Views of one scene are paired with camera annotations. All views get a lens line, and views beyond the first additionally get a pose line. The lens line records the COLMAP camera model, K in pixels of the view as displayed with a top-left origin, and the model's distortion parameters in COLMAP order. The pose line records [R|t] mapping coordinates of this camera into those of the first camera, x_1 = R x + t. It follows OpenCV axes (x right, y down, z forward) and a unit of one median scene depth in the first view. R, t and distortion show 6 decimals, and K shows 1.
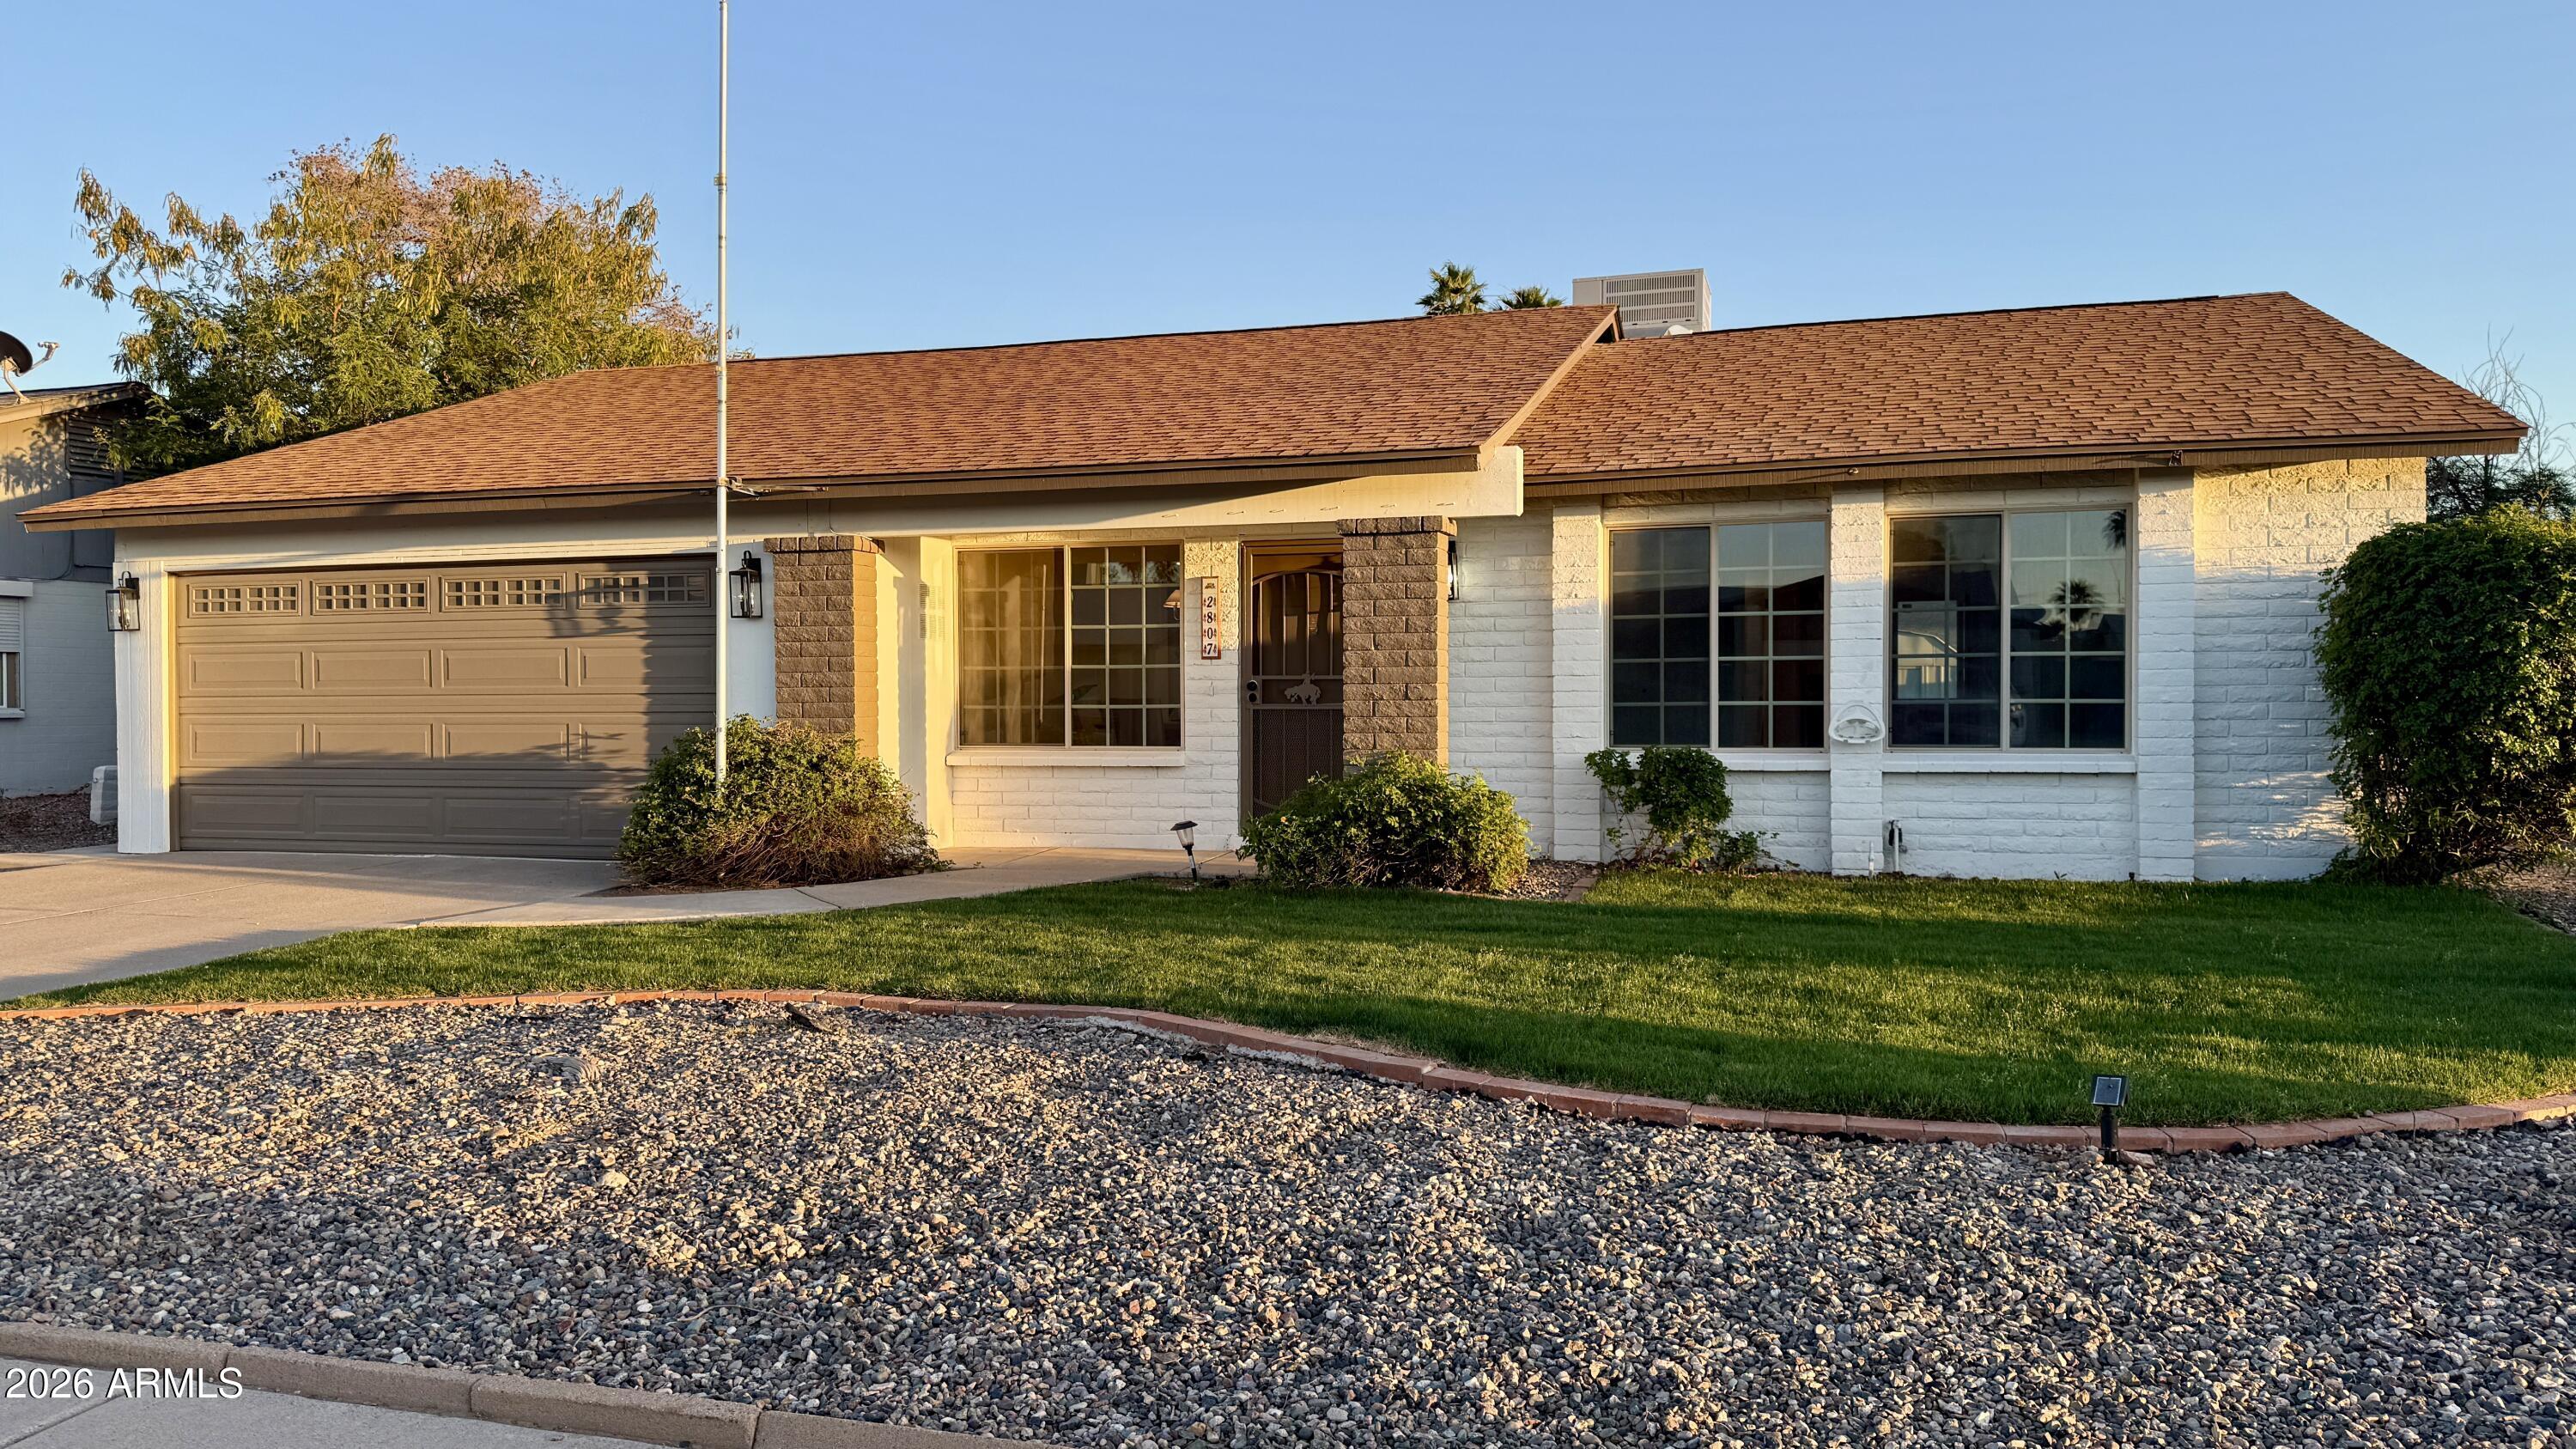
lens RADIAL K [[1794.1, 0, 1305.8], [0, 1794.1, 720.6], [0, 0, 1]] dist [0.120056, -0.161542]
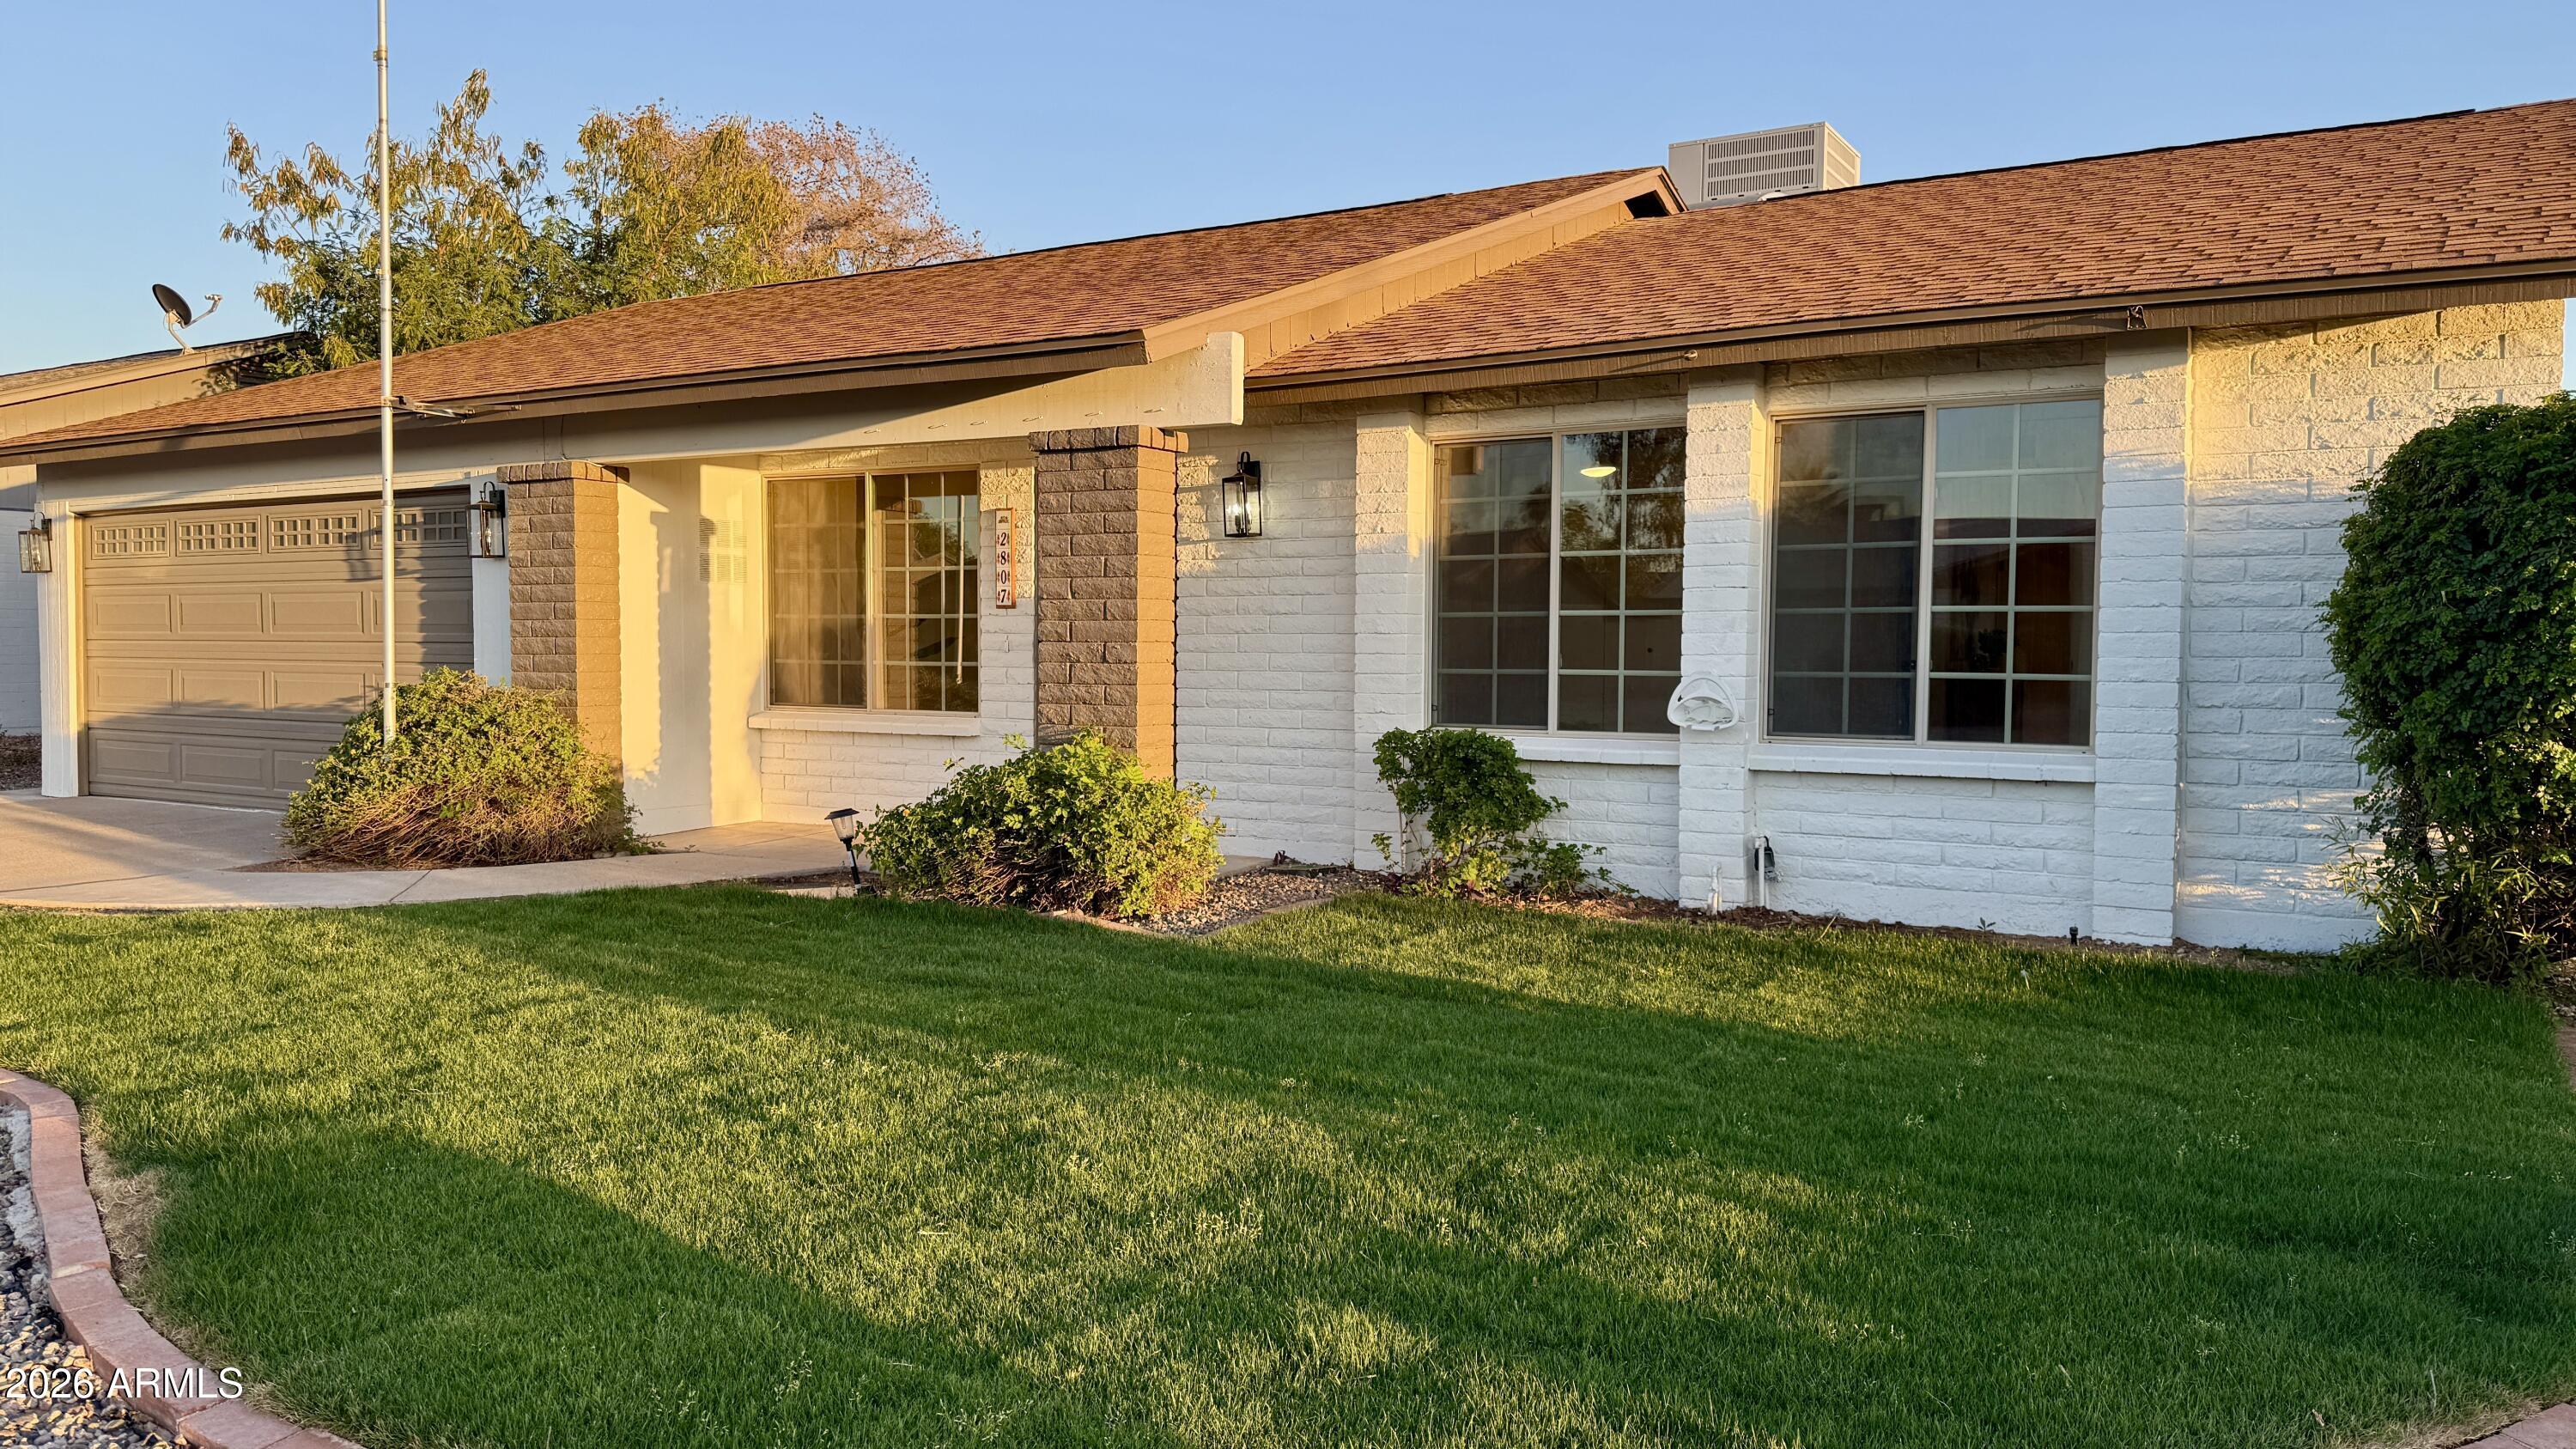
lens RADIAL K [[1794.1, 0, 1305.8], [0, 1794.1, 720.6], [0, 0, 1]] dist [0.120056, -0.161542]
pose [[0.969046, 0.021339, -0.245957, 0.315407], [-0.013925, 0.999396, 0.031844, -0.011823], [0.246488, -0.027434, 0.968758, 0.245272]]
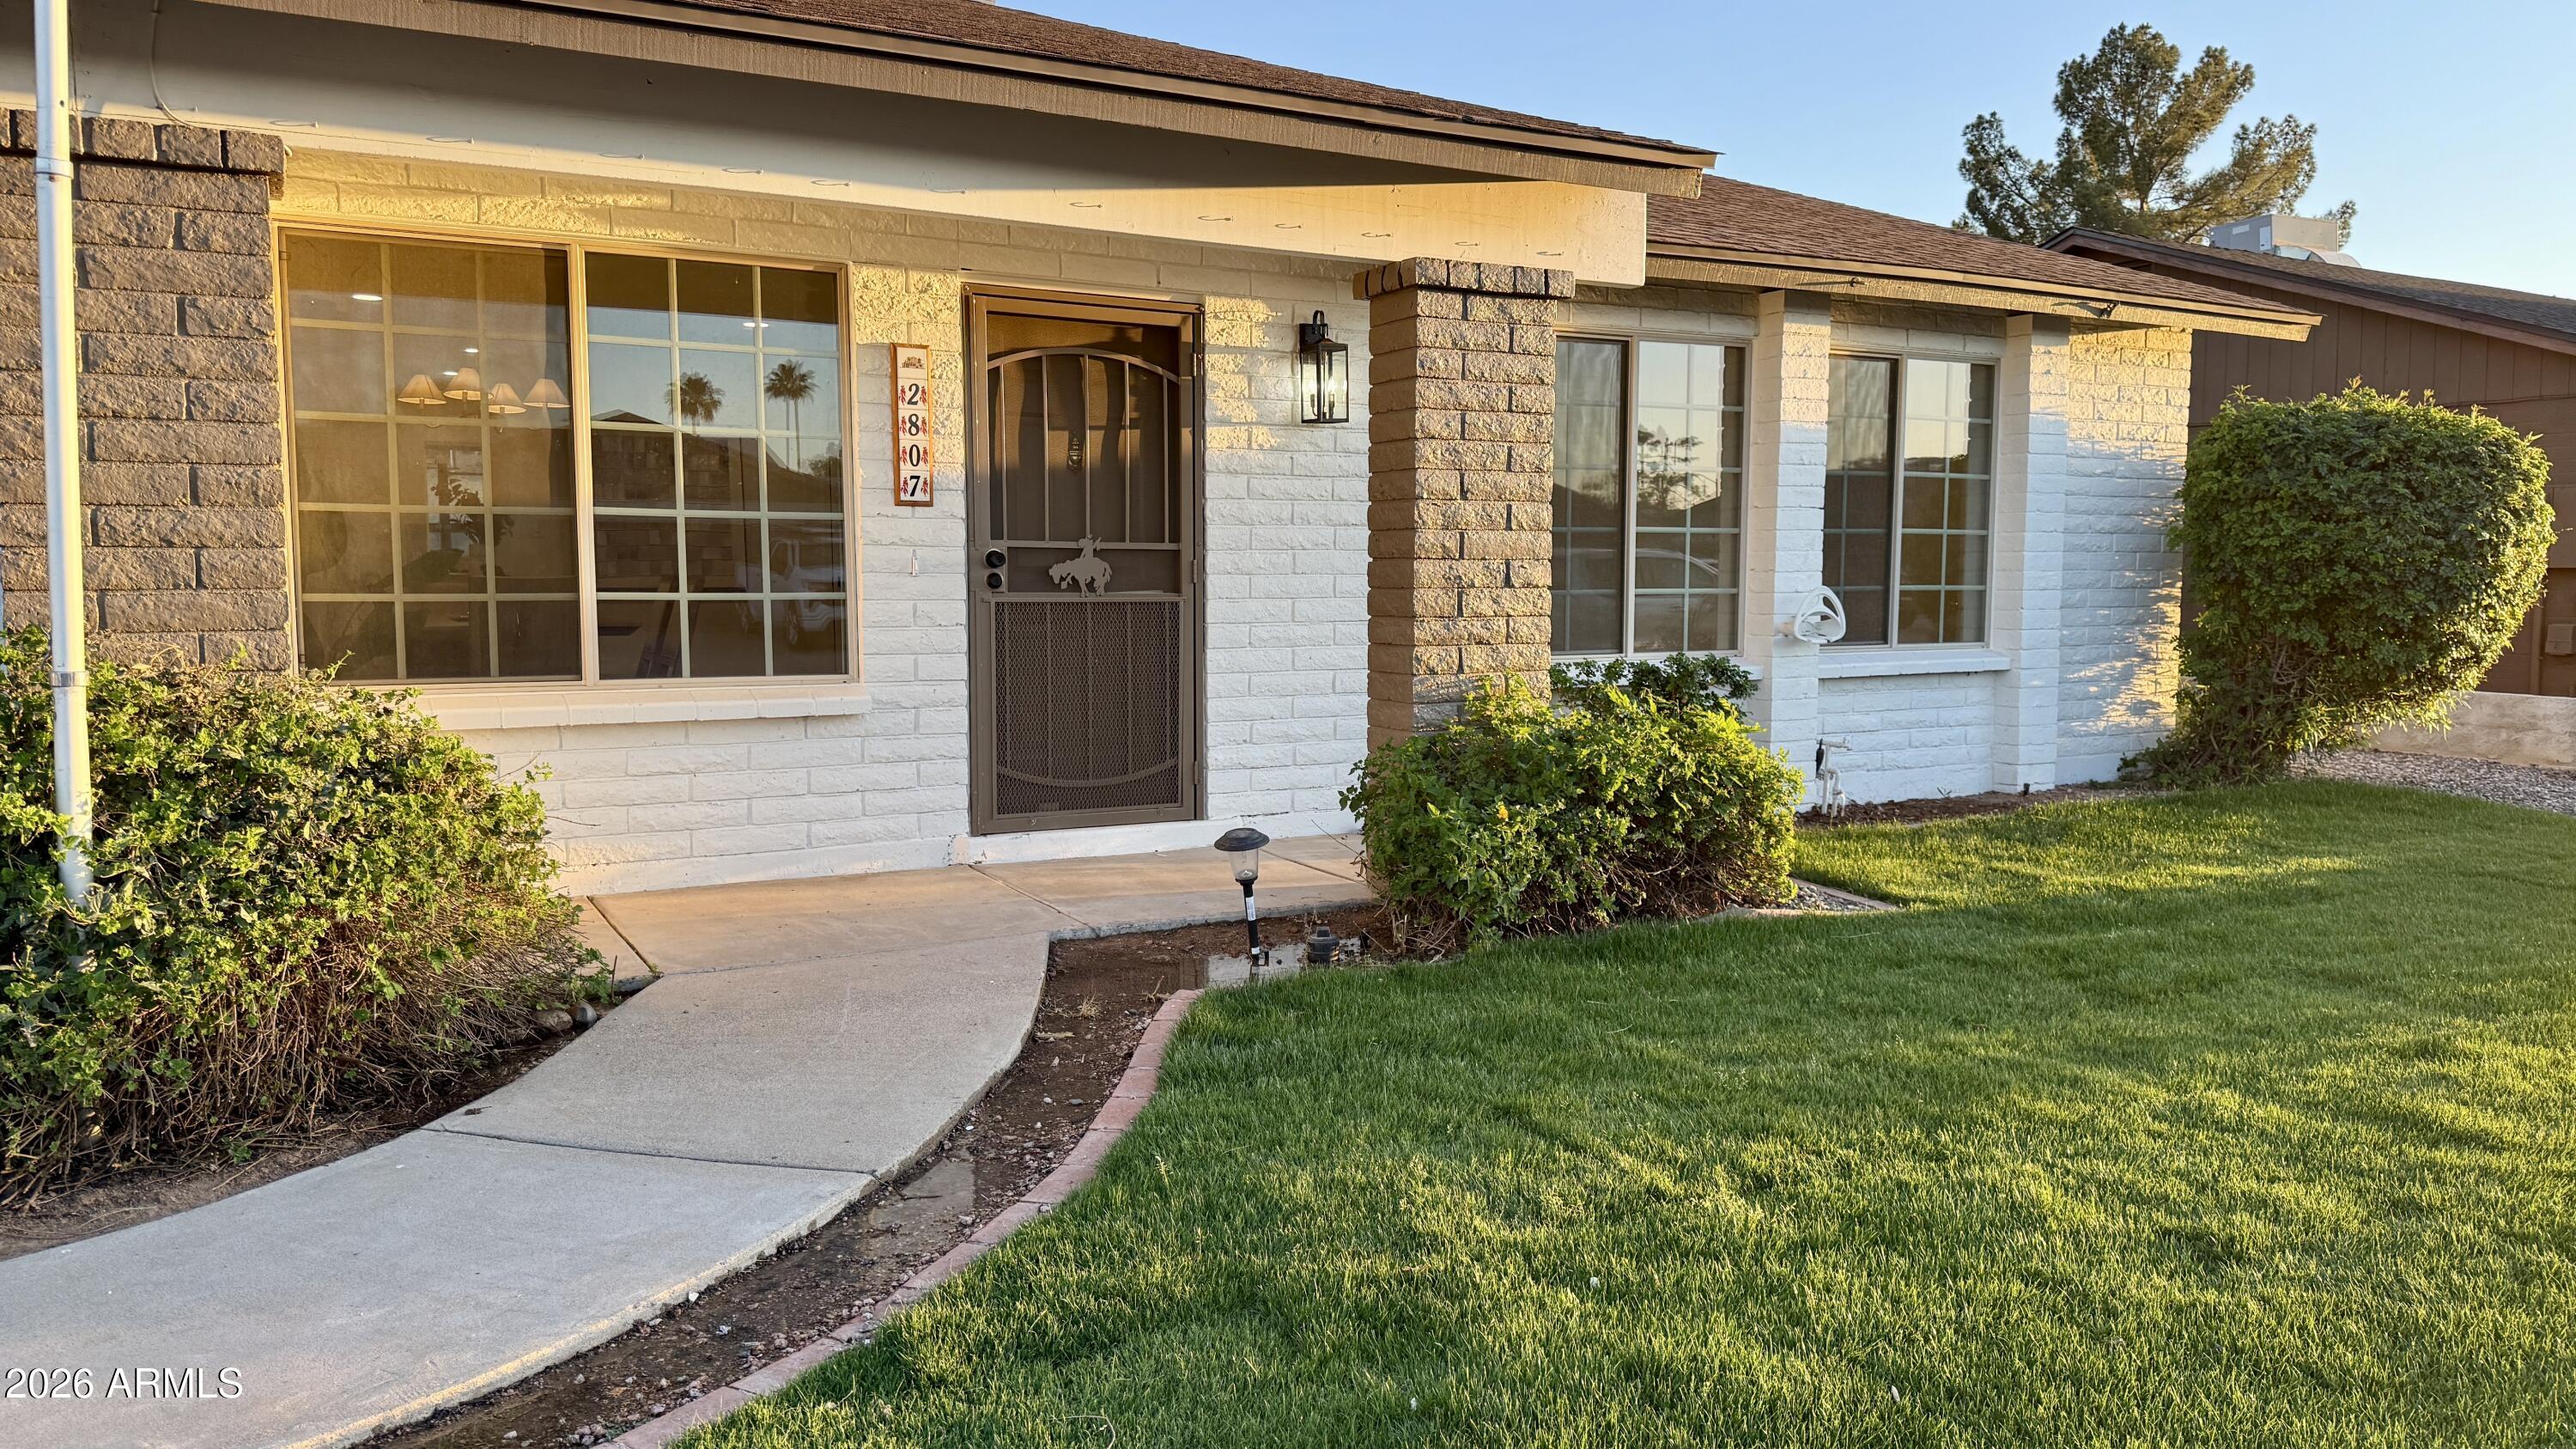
lens RADIAL K [[1795.3, 0, 1312.0], [0, 1795.3, 727.2], [0, 0, 1]] dist [0.045432, -0.046405]
pose [[0.685944, -0.055931, 0.725502, -0.390942], [0.002624, 0.997225, 0.074397, -0.009491], [-0.727650, -0.049128, 0.684187, 0.605715]]
